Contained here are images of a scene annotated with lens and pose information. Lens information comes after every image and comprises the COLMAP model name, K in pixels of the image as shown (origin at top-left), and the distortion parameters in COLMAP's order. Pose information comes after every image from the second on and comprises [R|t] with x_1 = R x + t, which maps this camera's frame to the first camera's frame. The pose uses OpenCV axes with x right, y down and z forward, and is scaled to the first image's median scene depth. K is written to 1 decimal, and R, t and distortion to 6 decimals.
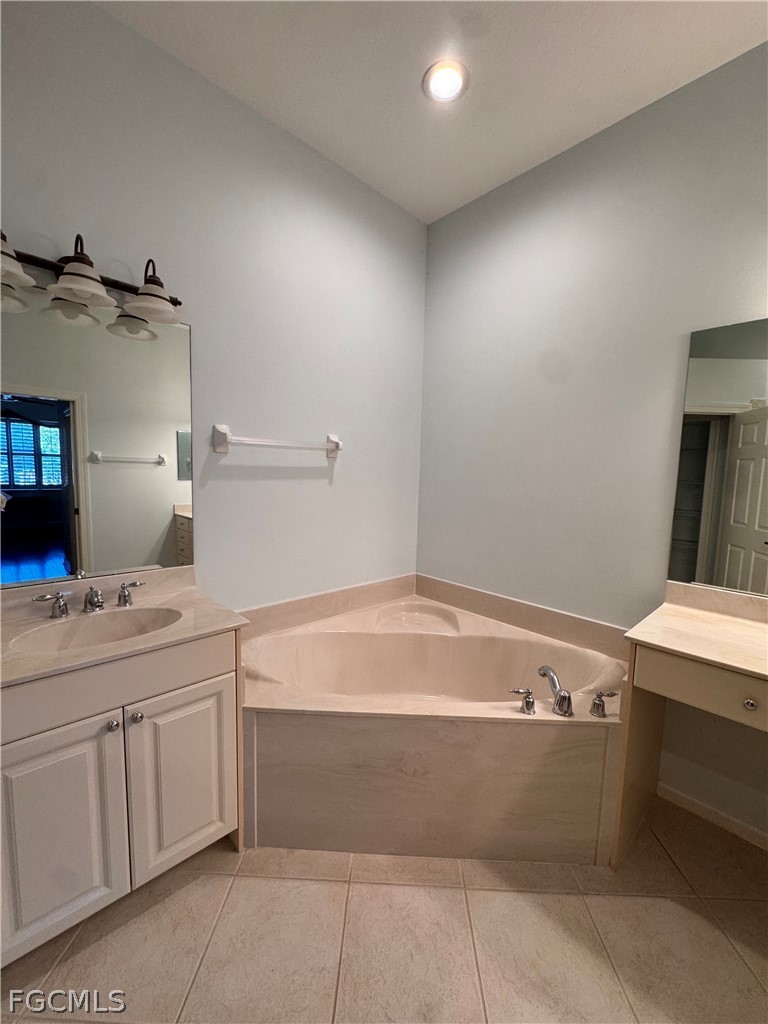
lens RADIAL K [[409.4, 0, 382.0], [0, 409.4, 516.9], [0, 0, 1]] dist [-0.006956, 0.000808]
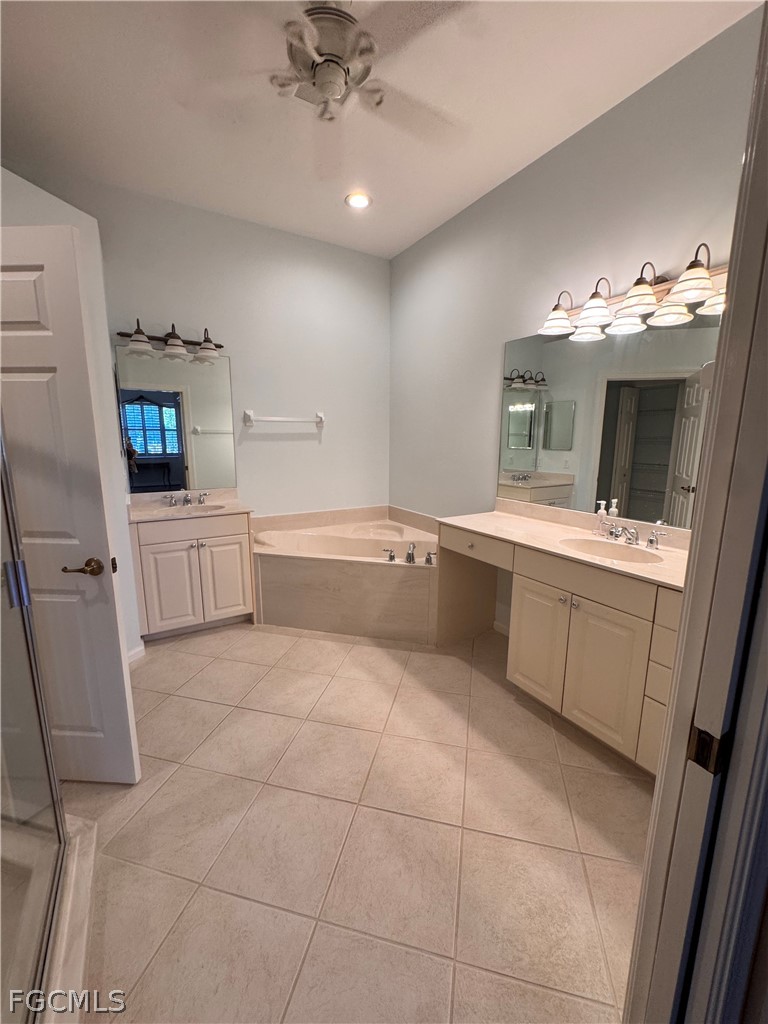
lens RADIAL K [[409.4, 0, 385.0], [0, 409.4, 519.1], [0, 0, 1]] dist [-0.006956, 0.000808]
pose [[0.978059, 0.018910, -0.207467, 0.670068], [-0.001753, 0.996584, 0.082570, 0.119264], [0.208320, -0.080394, 0.974751, -0.779347]]
